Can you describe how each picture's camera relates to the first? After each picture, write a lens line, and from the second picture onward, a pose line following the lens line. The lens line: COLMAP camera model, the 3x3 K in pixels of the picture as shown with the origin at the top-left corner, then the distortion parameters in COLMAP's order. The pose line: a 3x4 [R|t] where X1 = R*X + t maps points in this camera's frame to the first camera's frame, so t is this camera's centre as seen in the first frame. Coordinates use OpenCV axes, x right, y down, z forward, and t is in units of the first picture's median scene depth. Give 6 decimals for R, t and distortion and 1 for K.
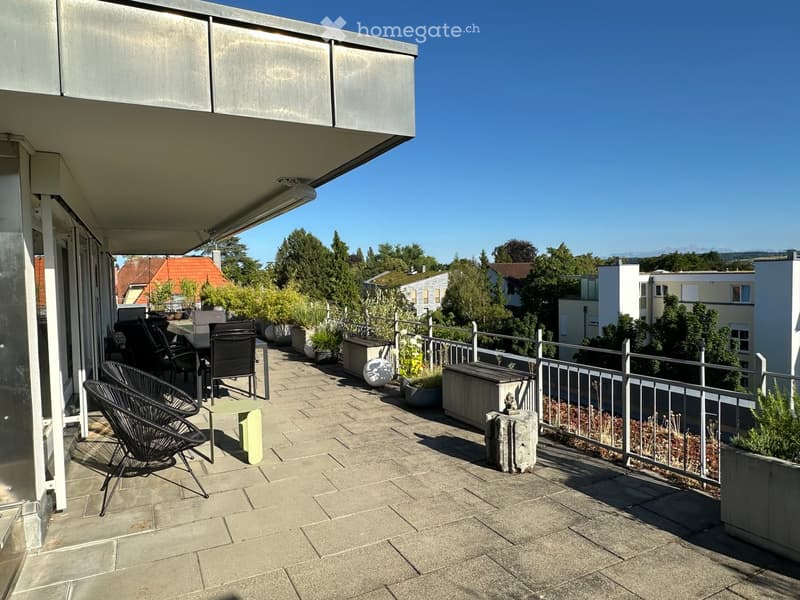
lens RADIAL K [[529.3, 0, 400.5], [0, 529.3, 294.2], [0, 0, 1]] dist [-0.012597, -0.000457]
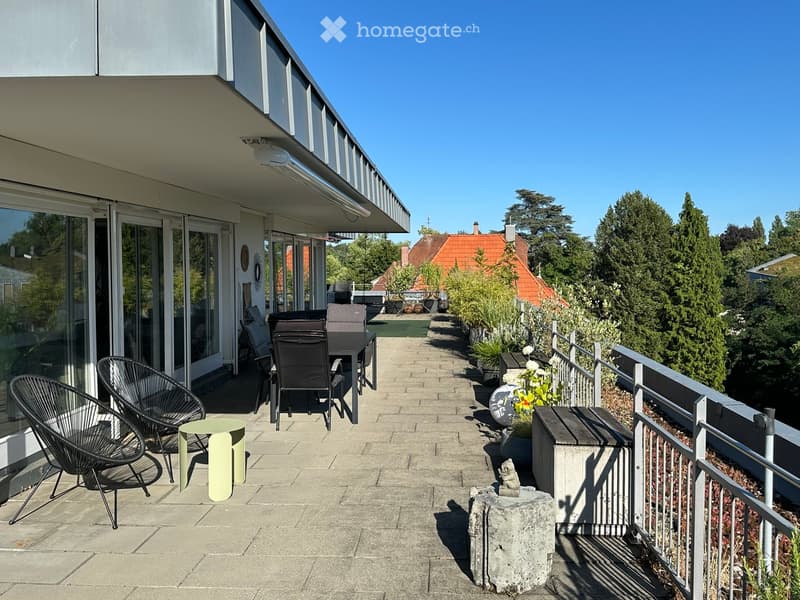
lens RADIAL K [[727.6, 0, 398.9], [0, 727.6, 304.1], [0, 0, 1]] dist [0.026175, 0.000000]
pose [[0.859170, 0.045703, -0.509646, 0.436981], [-0.031290, 0.998832, 0.036821, -0.019820], [0.510733, -0.015689, 0.859596, 0.171686]]
